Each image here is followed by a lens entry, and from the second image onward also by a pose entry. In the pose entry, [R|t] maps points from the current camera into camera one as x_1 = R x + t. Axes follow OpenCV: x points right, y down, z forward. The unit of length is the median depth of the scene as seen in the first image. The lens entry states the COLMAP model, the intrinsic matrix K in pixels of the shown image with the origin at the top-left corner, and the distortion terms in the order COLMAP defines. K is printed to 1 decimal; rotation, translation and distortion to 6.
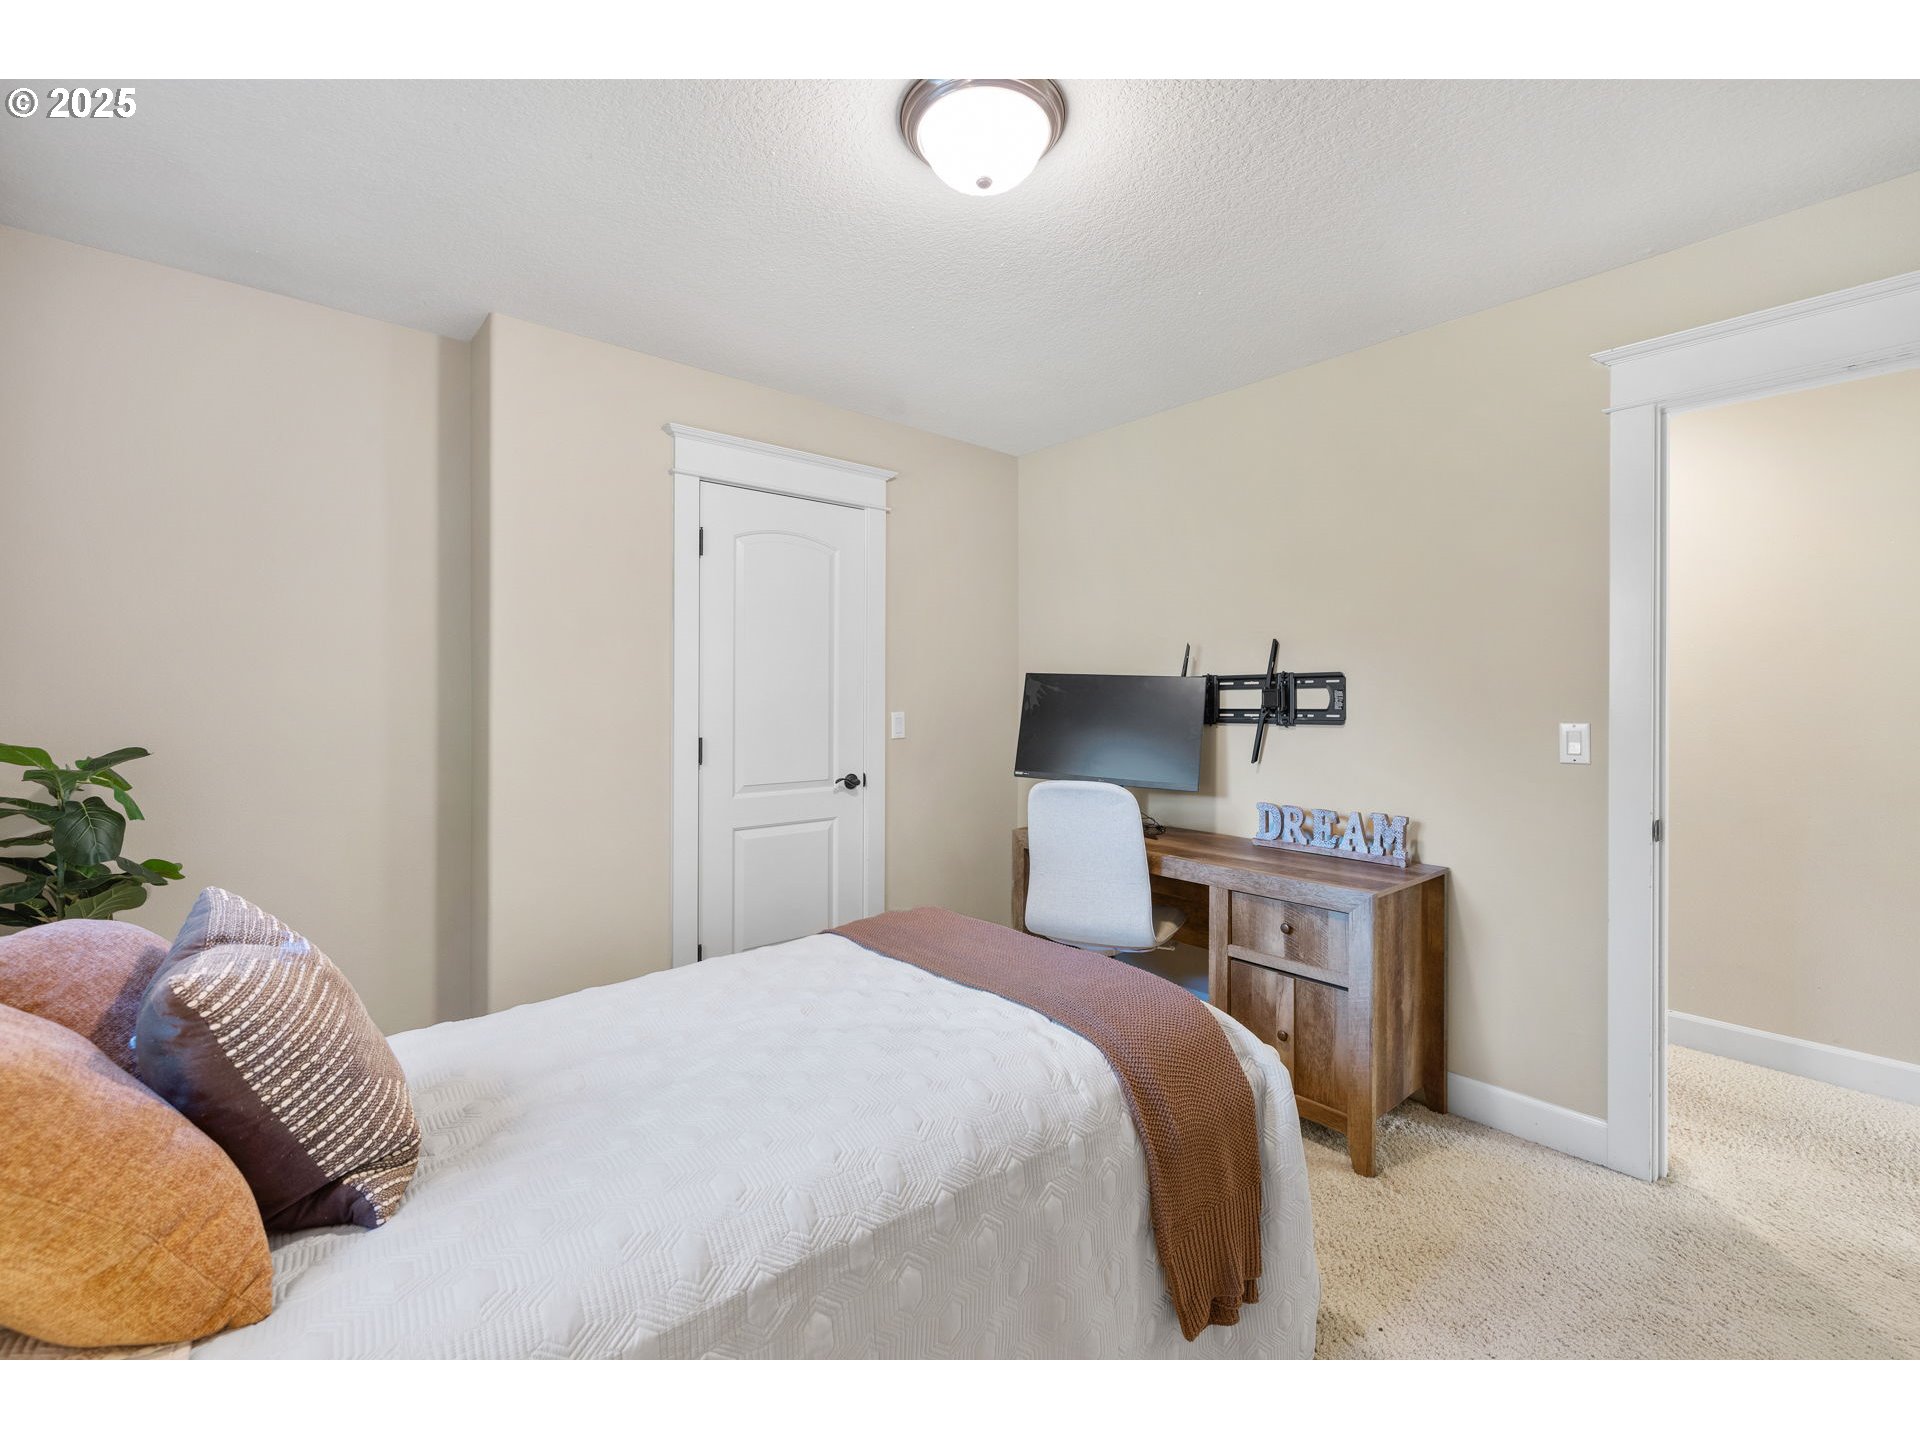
lens RADIAL K [[804.2, 0, 950.6], [0, 804.2, 699.6], [0, 0, 1]] dist [0.001213, -0.000038]
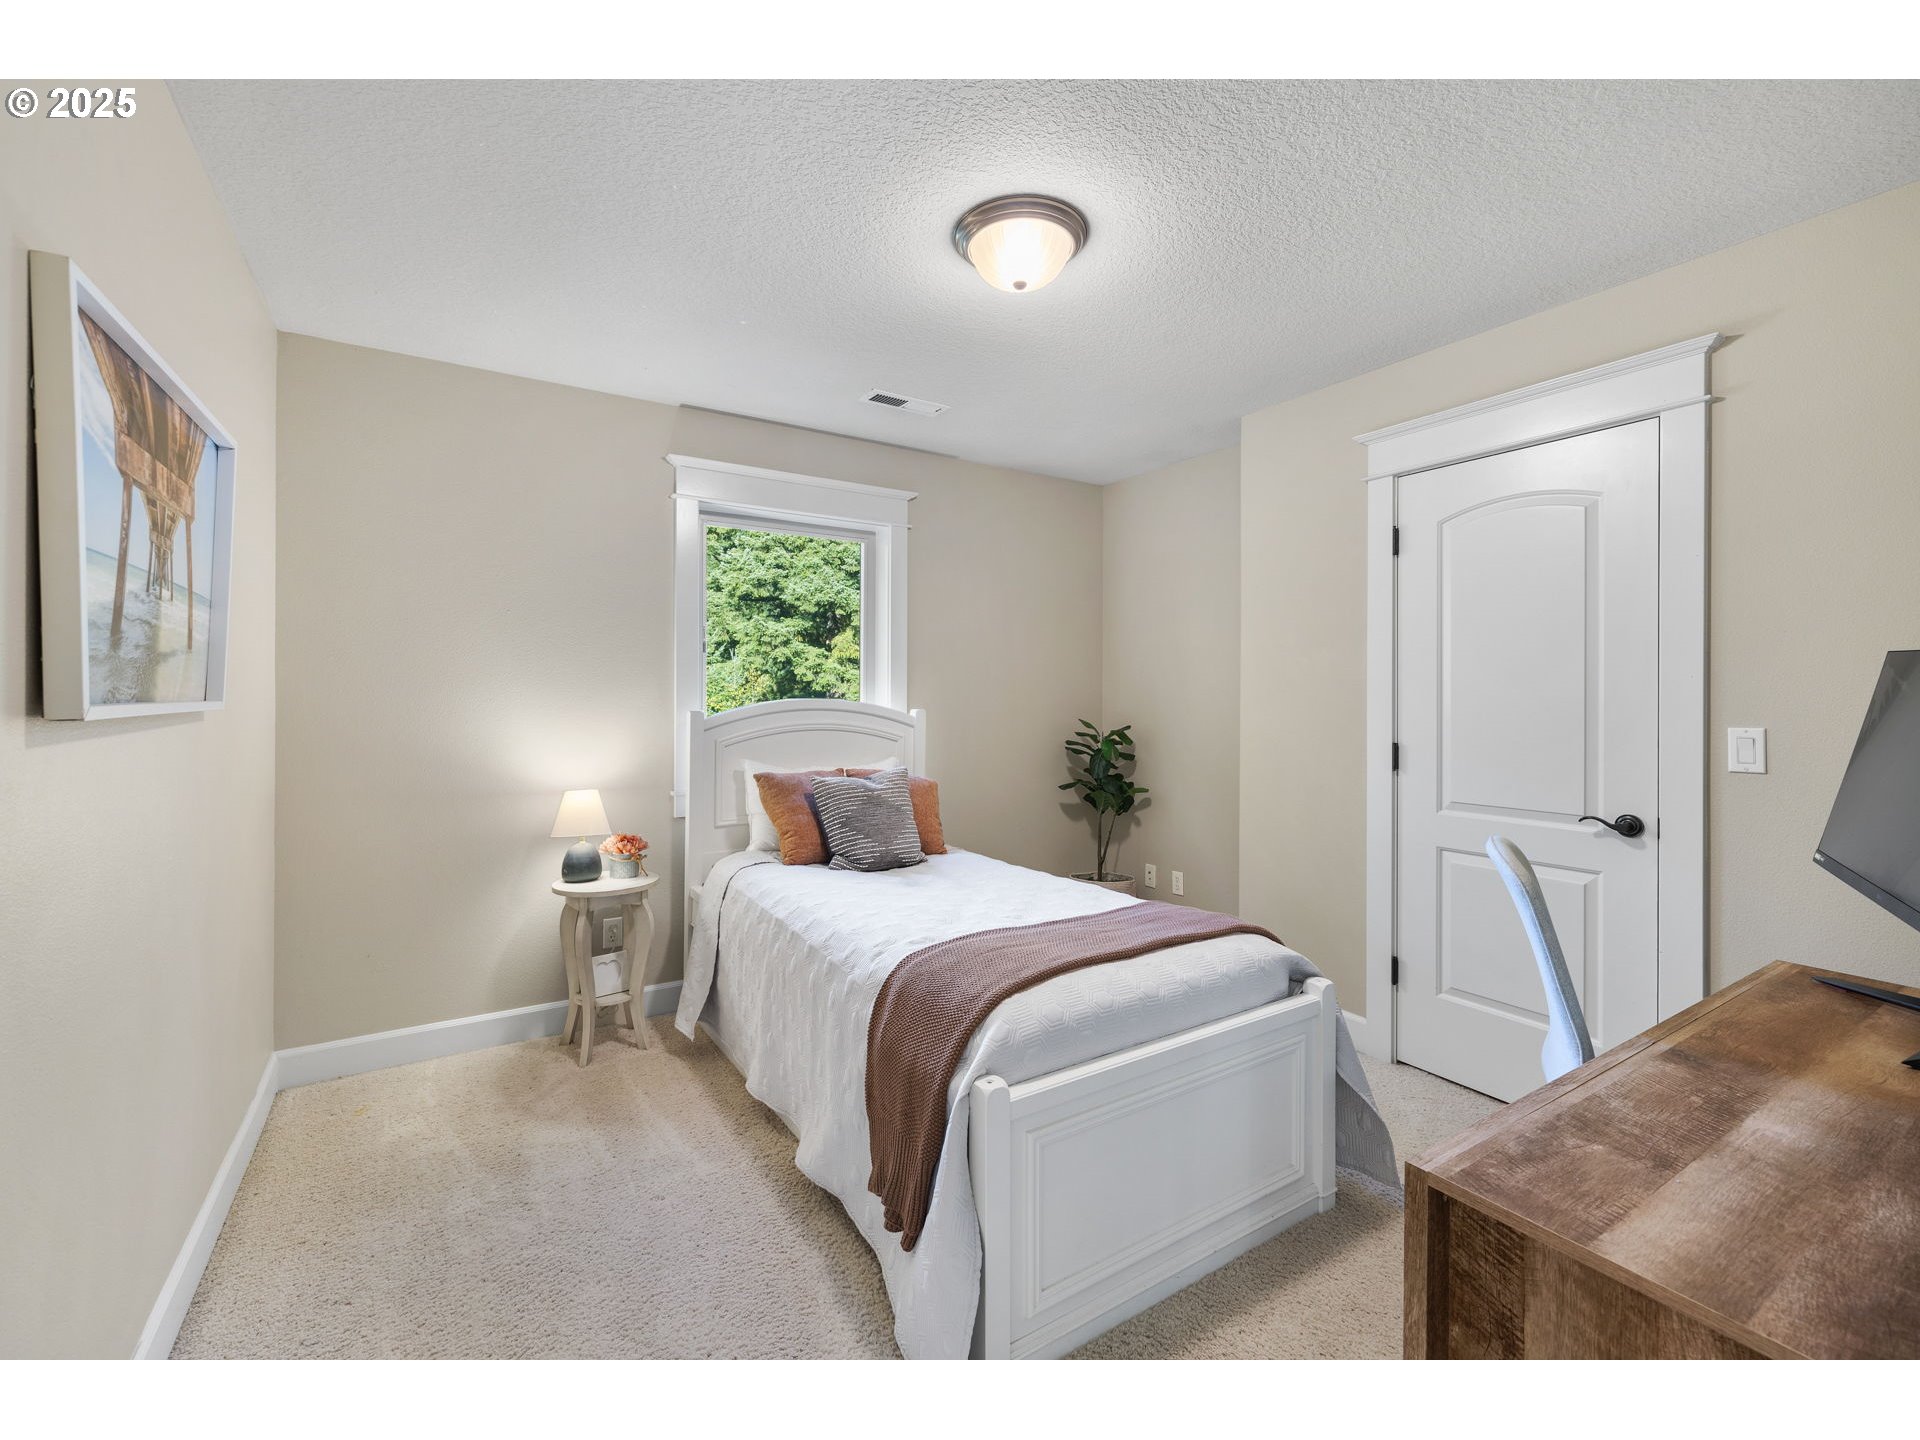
lens RADIAL K [[804.2, 0, 950.6], [0, 804.2, 699.6], [0, 0, 1]] dist [0.001213, -0.000038]
pose [[-0.133058, -0.000935, -0.991108, 0.716575], [-0.009988, 0.999950, 0.000398, -0.000020], [0.991058, 0.009952, -0.133061, 0.592662]]
